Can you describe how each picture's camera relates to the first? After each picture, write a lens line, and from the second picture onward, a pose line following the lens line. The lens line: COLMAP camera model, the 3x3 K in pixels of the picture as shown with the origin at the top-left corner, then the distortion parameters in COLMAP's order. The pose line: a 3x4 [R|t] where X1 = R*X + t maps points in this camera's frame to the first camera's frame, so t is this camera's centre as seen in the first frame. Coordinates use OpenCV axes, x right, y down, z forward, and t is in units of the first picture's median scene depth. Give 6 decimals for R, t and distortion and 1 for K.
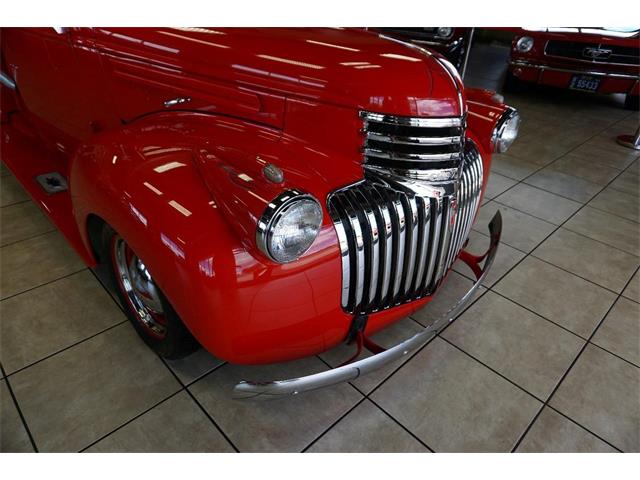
lens RADIAL K [[425.7, 0, 320.0], [0, 425.7, 240.0], [0, 0, 1]] dist [-0.039908, 0.029811]
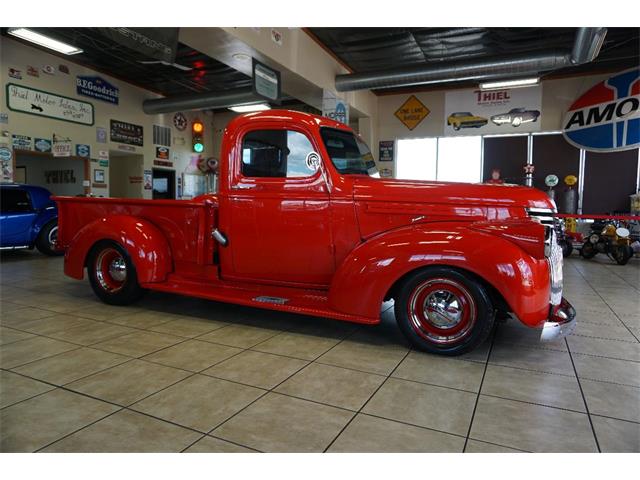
lens RADIAL K [[425.7, 0, 320.0], [0, 425.7, 240.0], [0, 0, 1]] dist [-0.039908, 0.029811]
pose [[0.937820, -0.062197, 0.341505, -1.305594], [0.216269, 0.874229, -0.434686, 0.448634], [-0.271518, 0.481514, 0.833320, -0.382985]]
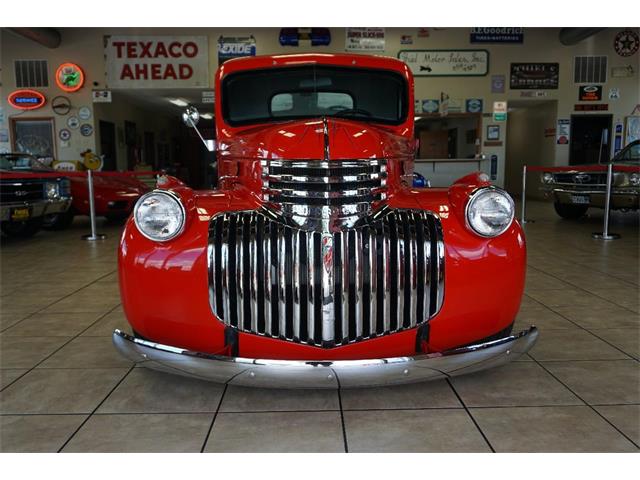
lens RADIAL K [[524.4, 0, 320.0], [0, 524.4, 240.0], [0, 0, 1]] dist [-0.008245, 0.006728]
pose [[0.730957, 0.031408, -0.681701, 1.019236], [-0.330507, 0.890261, -0.313370, 0.283763], [0.597049, 0.454367, 0.661123, 0.109048]]
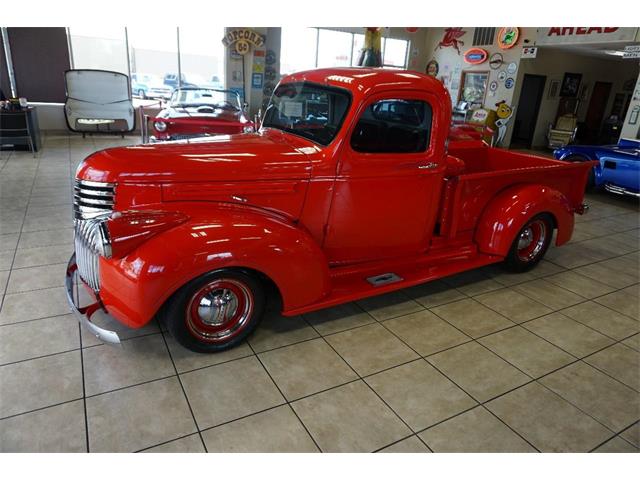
lens RADIAL K [[425.7, 0, 320.0], [0, 425.7, 240.0], [0, 0, 1]] dist [-0.039908, 0.029811]
pose [[-0.250348, 0.276011, -0.927978, 1.541805], [-0.585009, 0.720602, 0.372153, -1.170300], [0.771421, 0.636043, -0.018932, 1.648570]]
